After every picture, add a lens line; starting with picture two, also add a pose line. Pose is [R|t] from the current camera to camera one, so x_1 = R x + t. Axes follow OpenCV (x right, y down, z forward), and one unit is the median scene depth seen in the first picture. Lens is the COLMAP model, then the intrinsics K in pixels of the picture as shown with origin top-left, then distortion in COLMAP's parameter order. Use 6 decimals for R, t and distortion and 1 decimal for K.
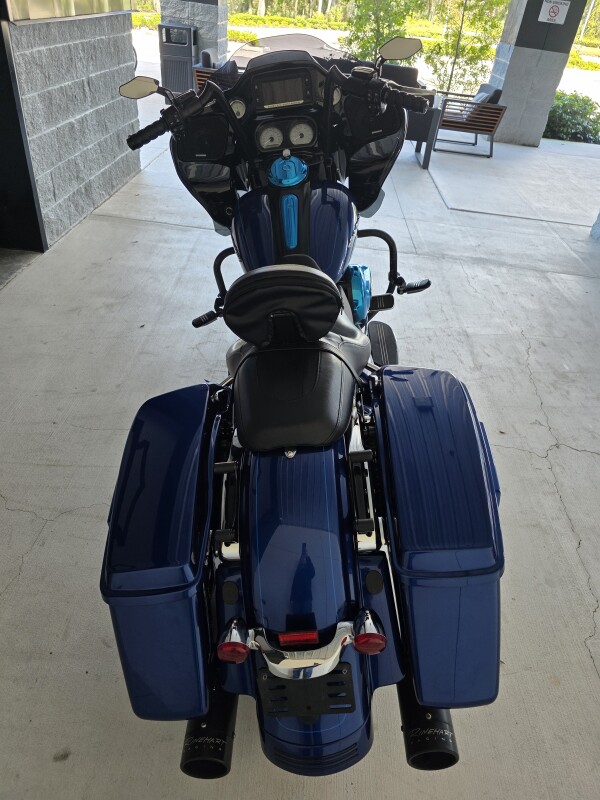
lens RADIAL K [[548.3, 0, 299.4], [0, 548.3, 404.7], [0, 0, 1]] dist [0.039426, -0.031370]
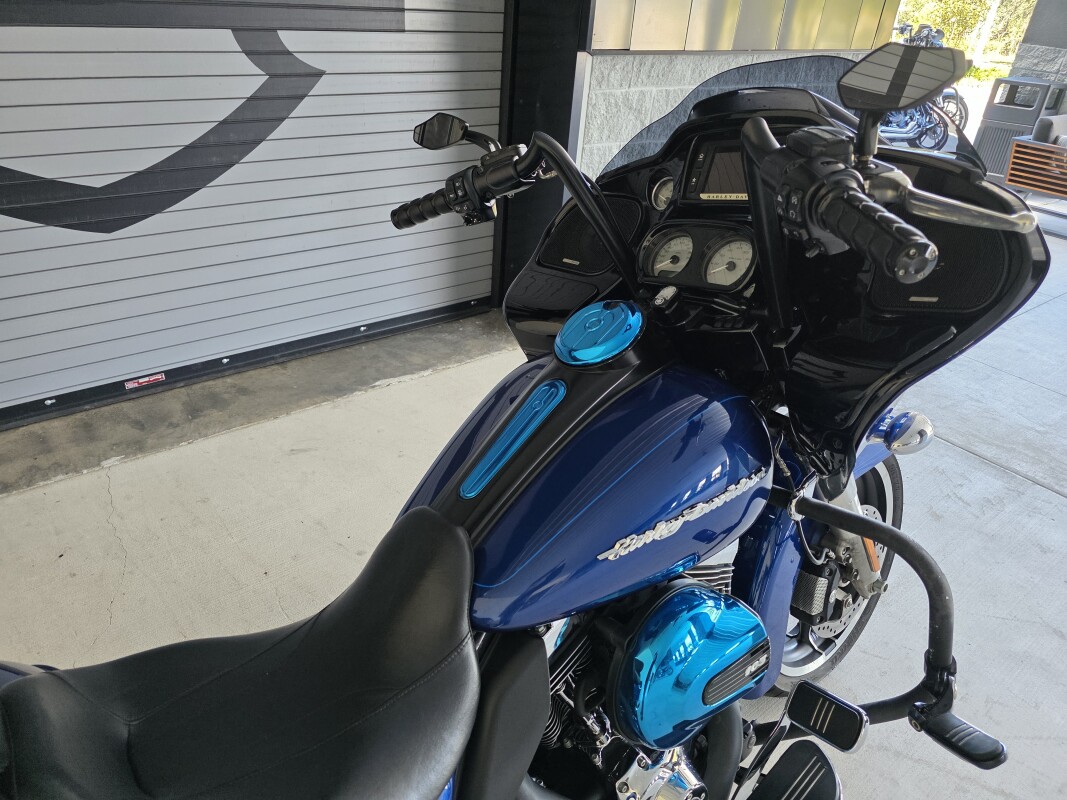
lens RADIAL K [[731.2, 0, 529.4], [0, 731.2, 395.7], [0, 0, 1]] dist [0.039426, -0.031370]
pose [[0.660872, 0.322111, -0.677859, 0.270663], [-0.451314, 0.892221, -0.016032, -0.272091], [0.599636, 0.316523, 0.735017, 0.445746]]
